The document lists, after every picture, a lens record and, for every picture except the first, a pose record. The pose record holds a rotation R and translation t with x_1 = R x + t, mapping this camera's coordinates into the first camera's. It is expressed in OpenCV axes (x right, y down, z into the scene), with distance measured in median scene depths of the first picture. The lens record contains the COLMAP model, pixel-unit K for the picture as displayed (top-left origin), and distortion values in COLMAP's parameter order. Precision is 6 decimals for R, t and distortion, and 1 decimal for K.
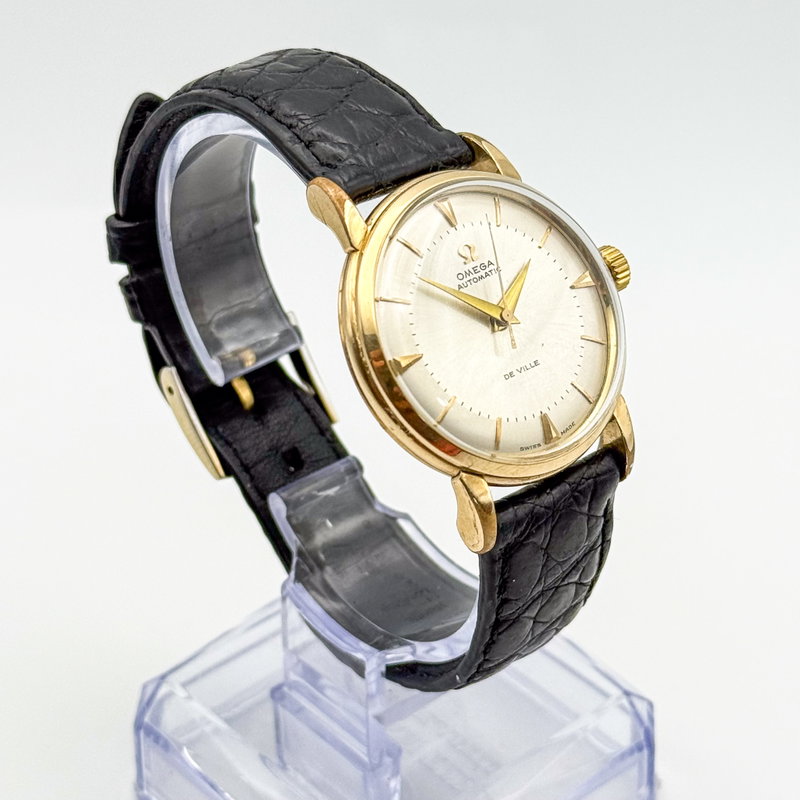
lens RADIAL K [[2309.4, 0, 391.9], [0, 2309.4, 399.5], [0, 0, 1]] dist [0.137037, 0.000000]
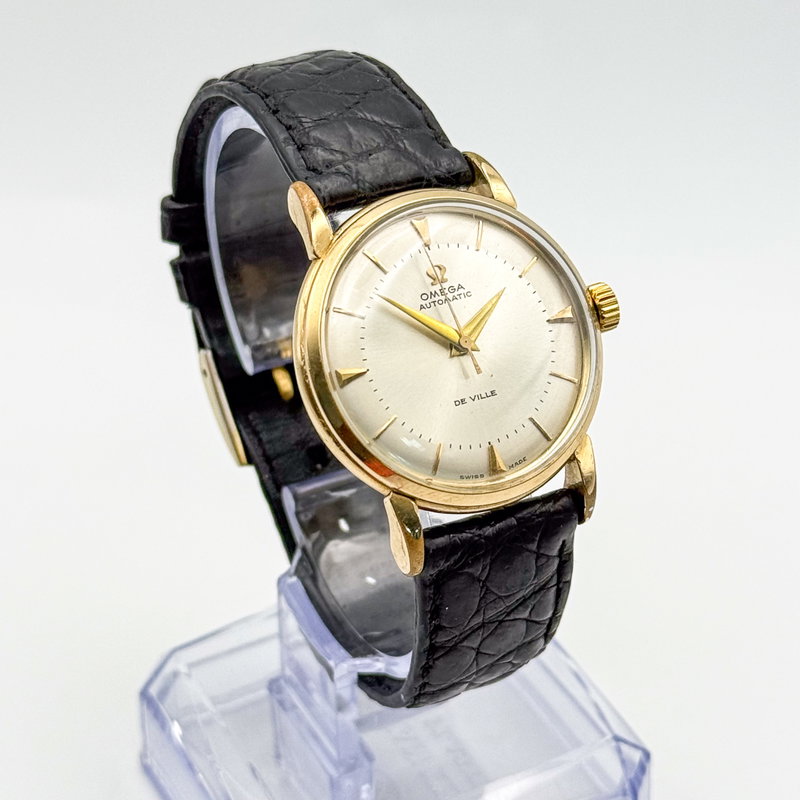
lens RADIAL K [[2309.4, 0, 405.6], [0, 2309.4, 396.1], [0, 0, 1]] dist [0.137037, 0.000000]
pose [[0.973673, 0.126997, -0.189296, 0.204820], [-0.125361, 0.991896, 0.020639, -0.028971], [0.190384, 0.003635, 0.981703, 0.025116]]
